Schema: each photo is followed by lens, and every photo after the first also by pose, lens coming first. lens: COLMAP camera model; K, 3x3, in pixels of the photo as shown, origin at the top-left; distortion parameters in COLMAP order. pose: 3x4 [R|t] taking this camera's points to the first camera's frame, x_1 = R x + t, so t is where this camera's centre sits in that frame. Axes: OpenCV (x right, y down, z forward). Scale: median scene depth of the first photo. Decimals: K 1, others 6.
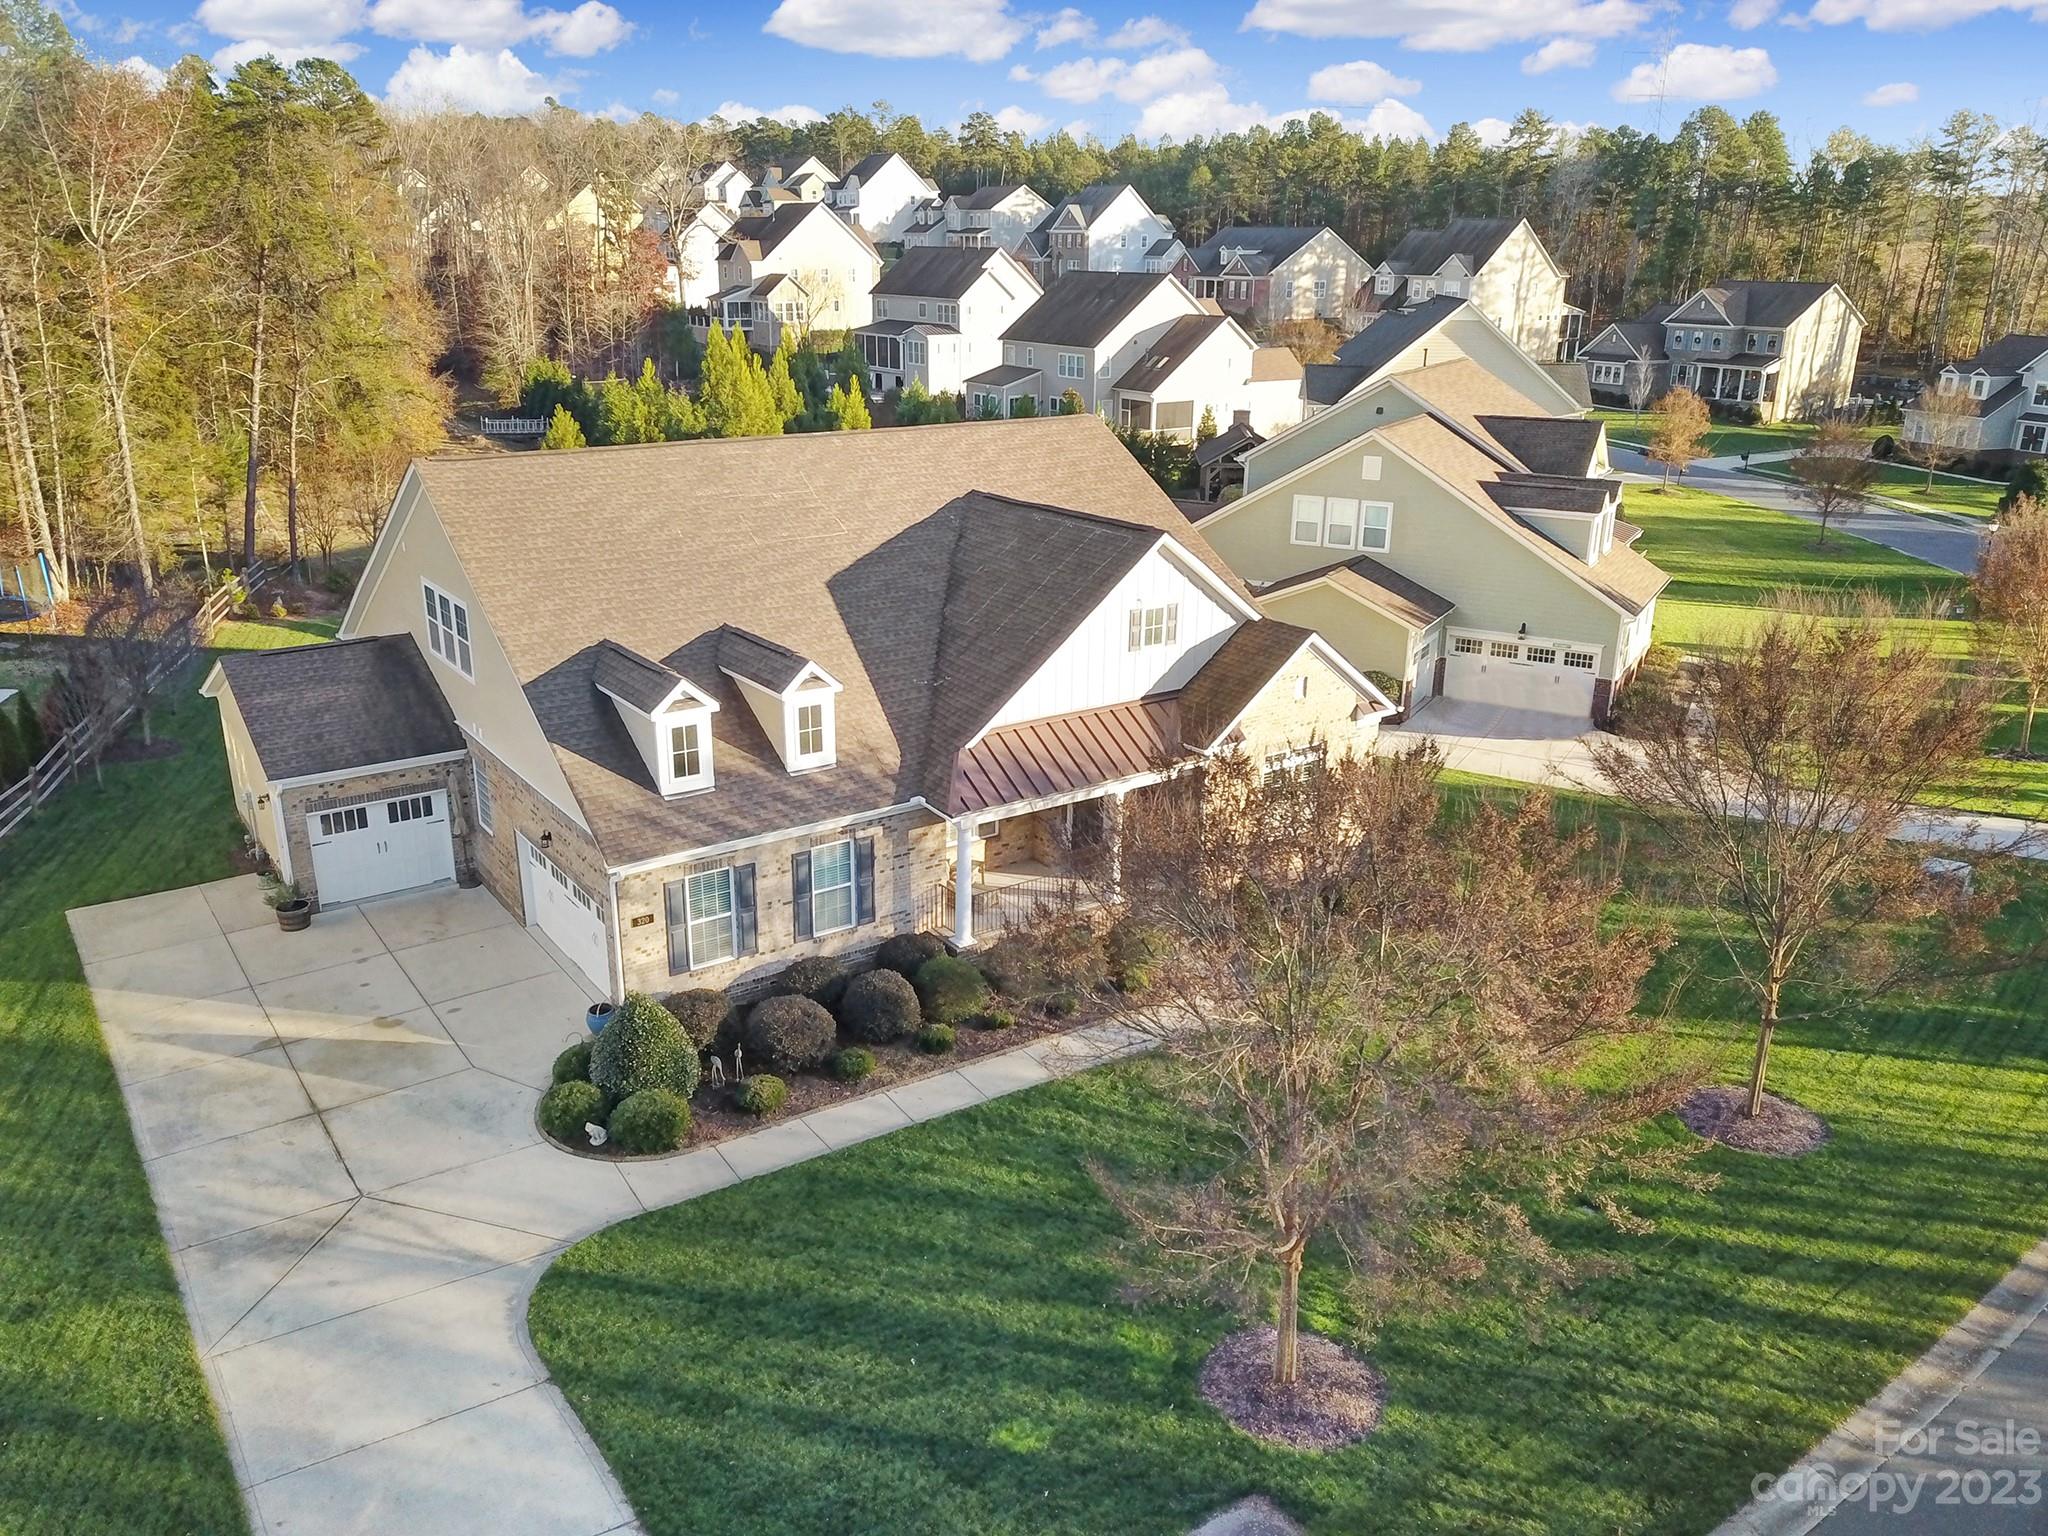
lens RADIAL K [[1551.3, 0, 1027.0], [0, 1551.3, 774.3], [0, 0, 1]] dist [0.028672, -0.027627]
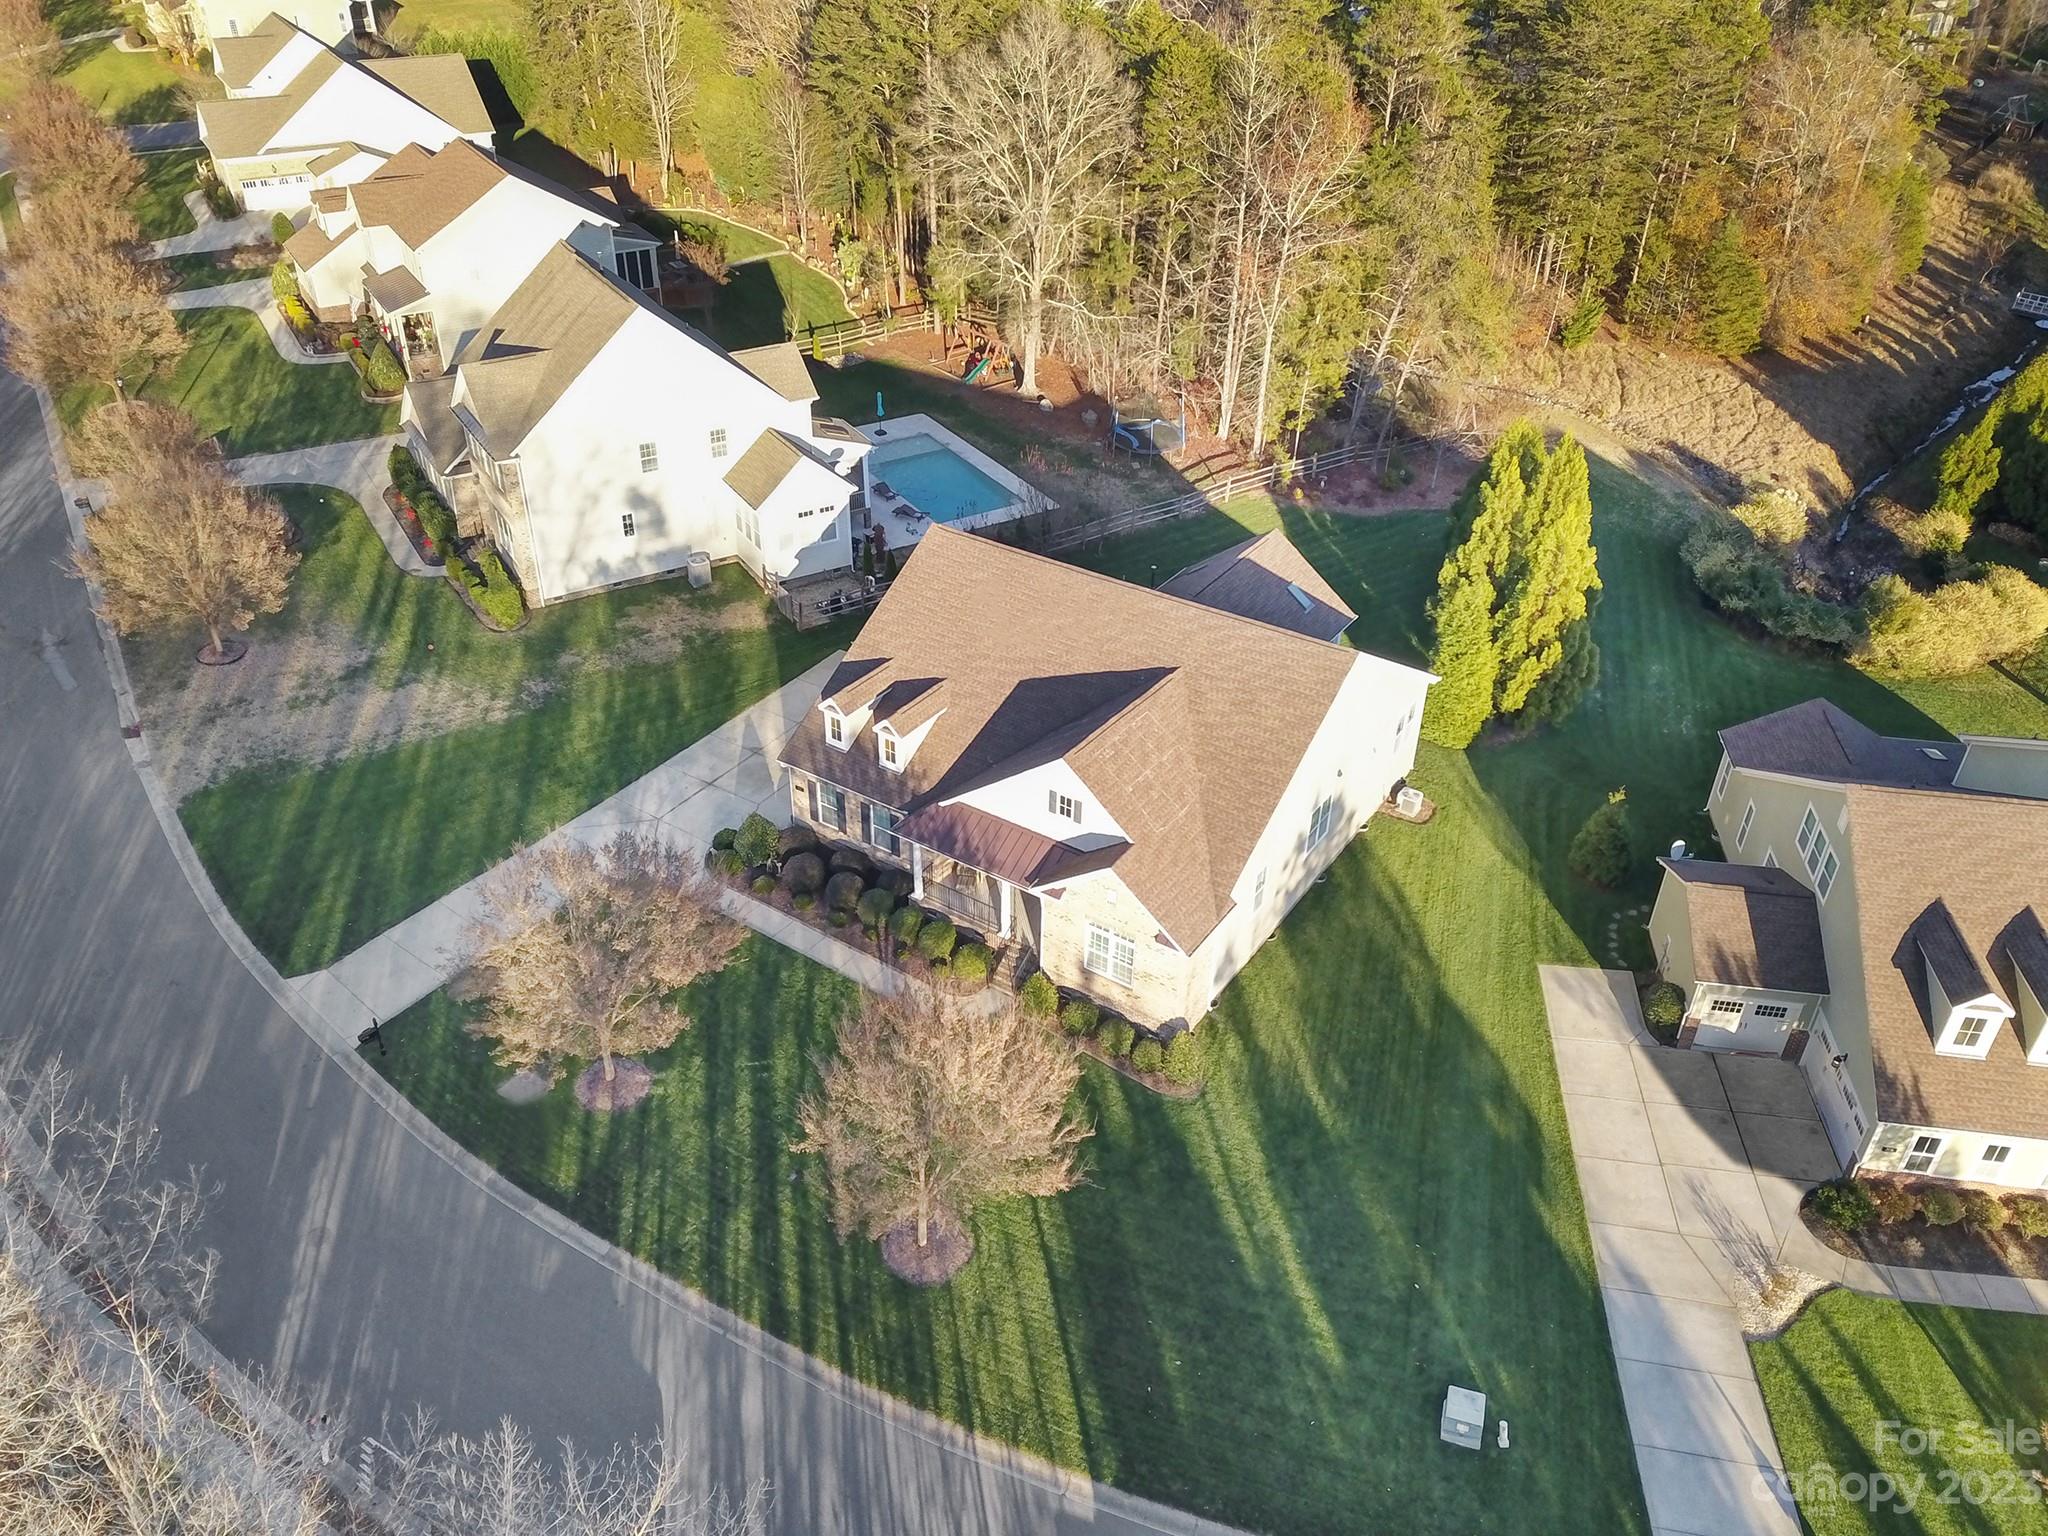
lens RADIAL K [[1551.3, 0, 1023.9], [0, 1551.3, 769.2], [0, 0, 1]] dist [0.028672, -0.027627]
pose [[0.361785, 0.515336, -0.776879, 1.266425], [-0.313272, 0.852071, 0.419327, -0.772604], [0.878050, 0.091668, 0.469707, 0.235083]]
